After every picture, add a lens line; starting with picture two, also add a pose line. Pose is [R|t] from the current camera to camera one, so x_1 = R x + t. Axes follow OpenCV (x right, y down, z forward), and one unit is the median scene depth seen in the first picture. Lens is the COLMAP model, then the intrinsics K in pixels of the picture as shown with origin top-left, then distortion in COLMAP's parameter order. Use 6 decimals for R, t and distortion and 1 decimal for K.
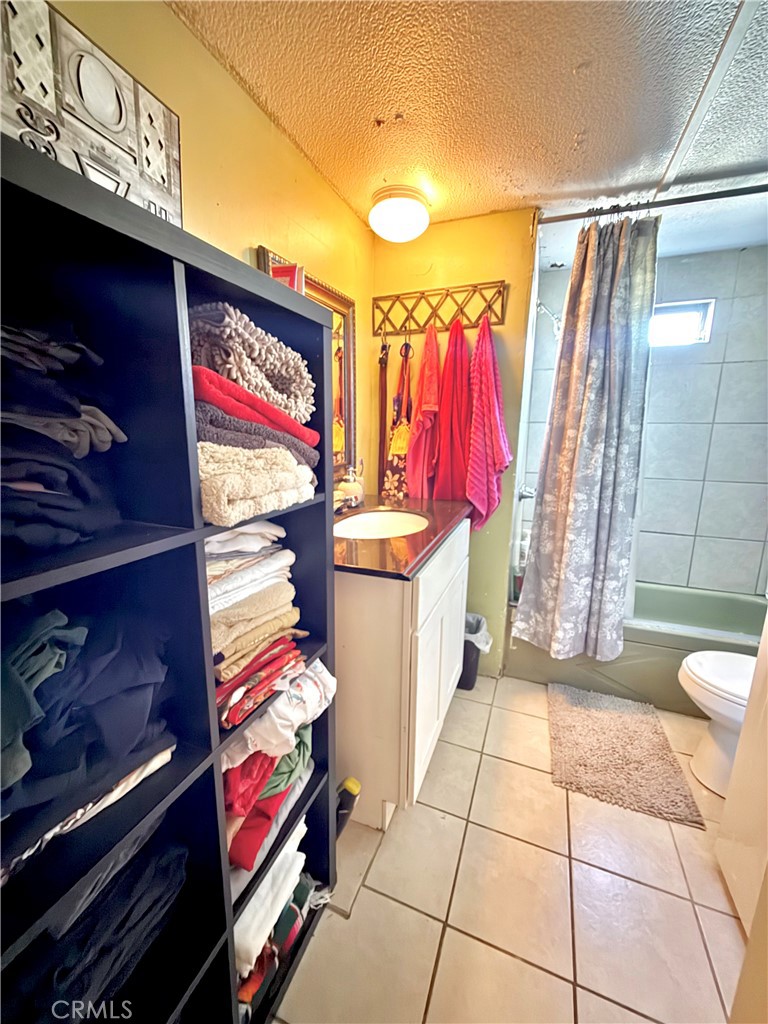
lens RADIAL K [[407.2, 0, 381.4], [0, 407.2, 507.2], [0, 0, 1]] dist [-0.002572, 0.000596]
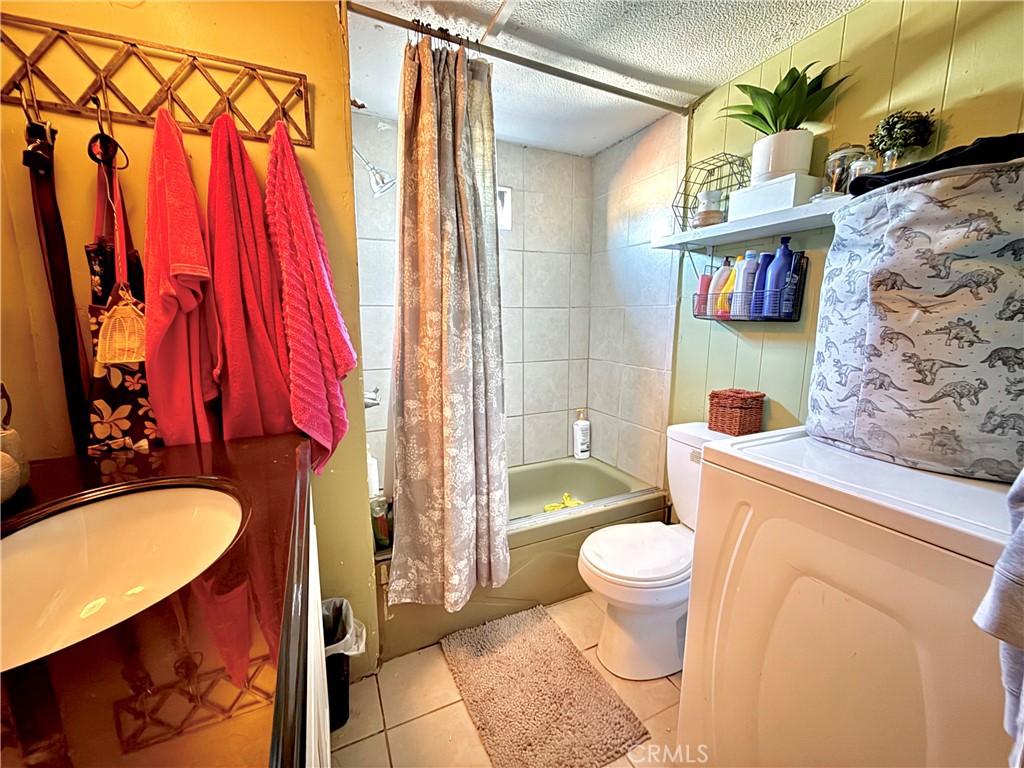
lens RADIAL K [[407.2, 0, 509.6], [0, 407.2, 384.4], [0, 0, 1]] dist [-0.002572, 0.000596]
pose [[0.682280, -0.124952, 0.720334, 0.005587], [0.148000, 0.988492, 0.031286, -0.057177], [-0.715953, 0.085263, 0.692922, 0.367864]]
